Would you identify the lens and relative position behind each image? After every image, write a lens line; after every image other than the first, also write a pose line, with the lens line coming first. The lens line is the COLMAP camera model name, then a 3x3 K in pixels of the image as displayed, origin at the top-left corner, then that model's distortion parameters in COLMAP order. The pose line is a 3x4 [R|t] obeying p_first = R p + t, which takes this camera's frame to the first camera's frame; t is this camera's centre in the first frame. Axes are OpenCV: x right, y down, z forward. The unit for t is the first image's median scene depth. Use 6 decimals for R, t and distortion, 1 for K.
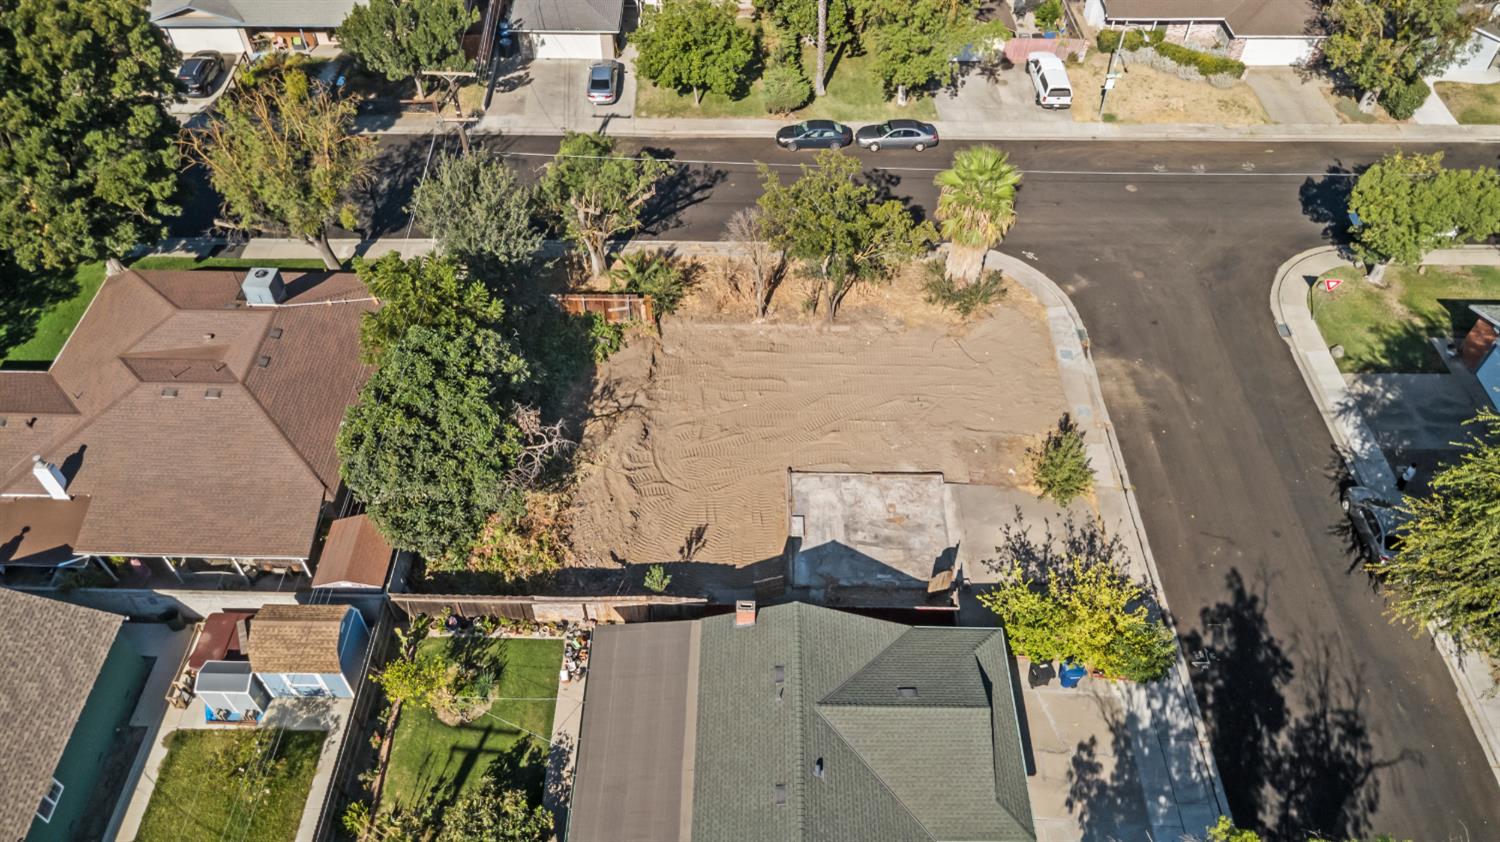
lens RADIAL K [[1089.9, 0, 747.8], [0, 1089.9, 371.6], [0, 0, 1]] dist [0.025968, -0.035895]
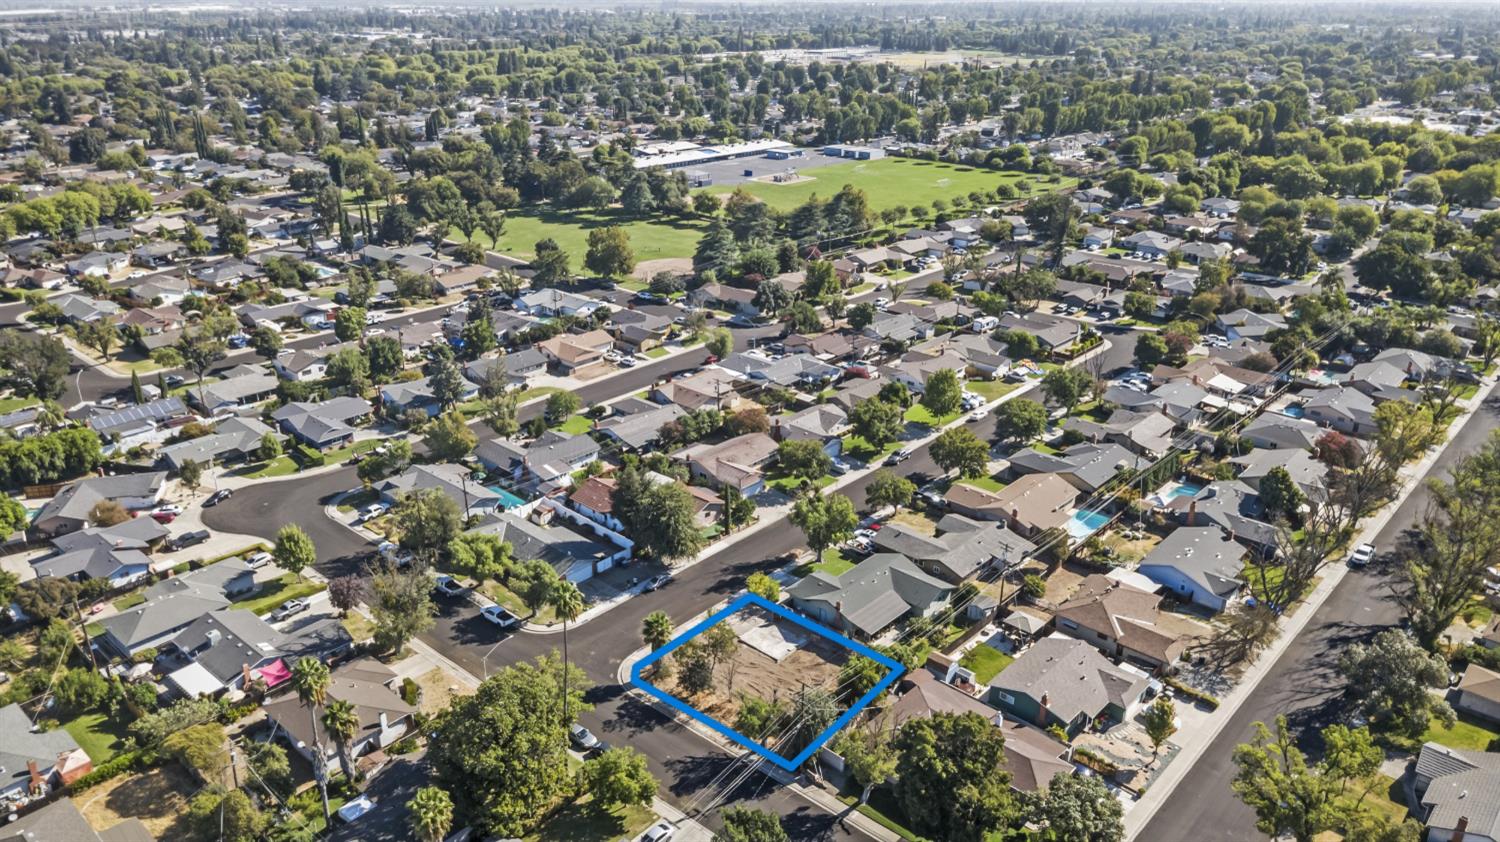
lens RADIAL K [[1068.5, 0, 750.0], [0, 1068.5, 421.0], [0, 0, 1]] dist [0.011584, -0.004355]
pose [[-0.737269, -0.267257, 0.620490, -1.545767], [0.481621, 0.436170, 0.760130, -2.452386], [-0.473789, 0.859261, -0.192858, 1.089180]]
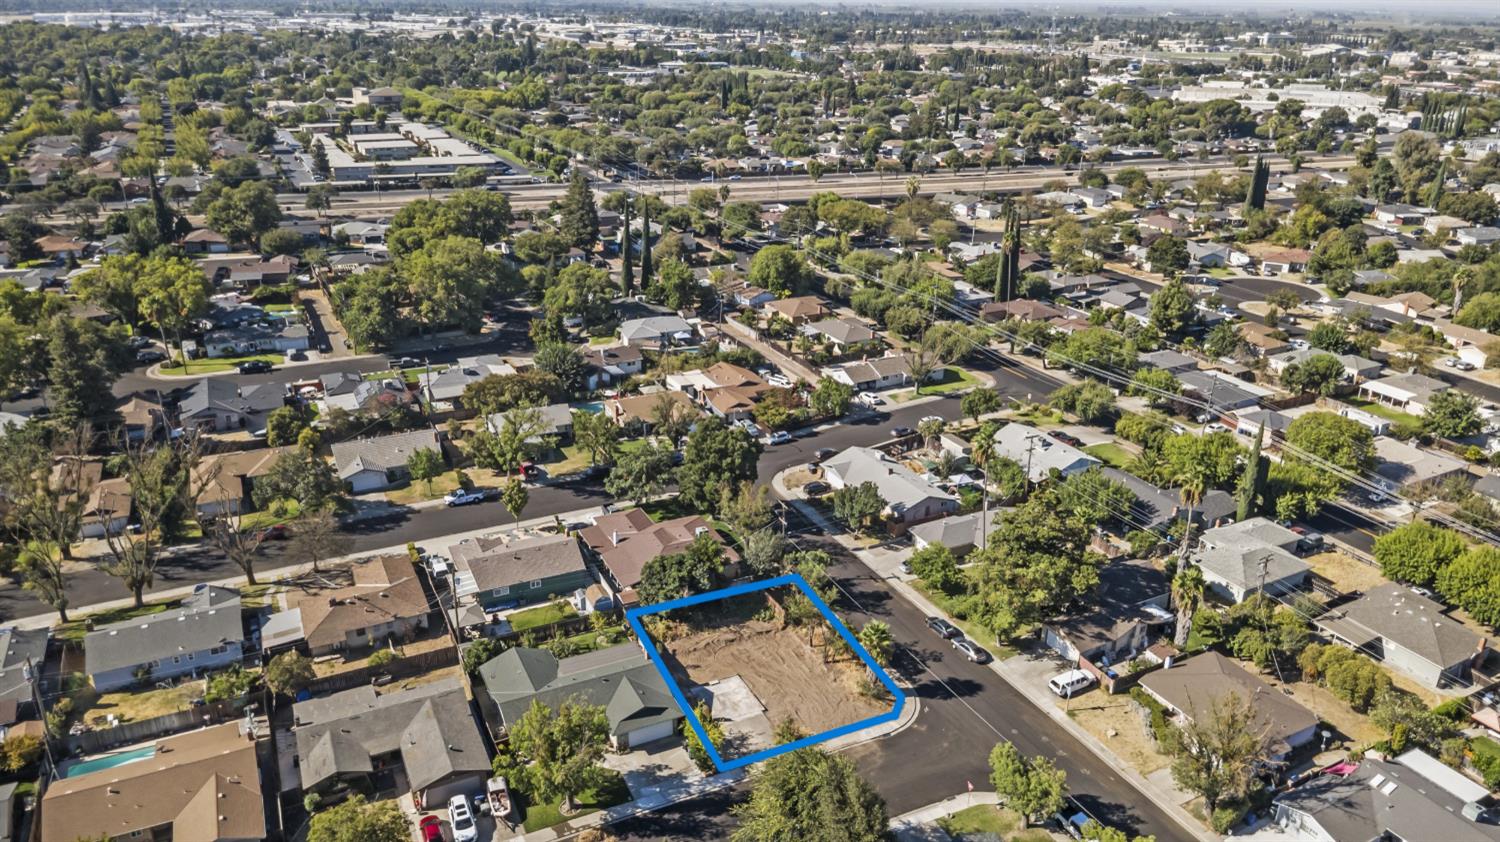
lens RADIAL K [[1037.9, 0, 753.3], [0, 1037.9, 424.3], [0, 0, 1]] dist [0.007759, 0.005339]
pose [[0.448058, 0.328635, -0.831410, 1.931284], [-0.648143, 0.759947, -0.048906, -0.263601], [0.615755, 0.560785, 0.553503, -0.642017]]
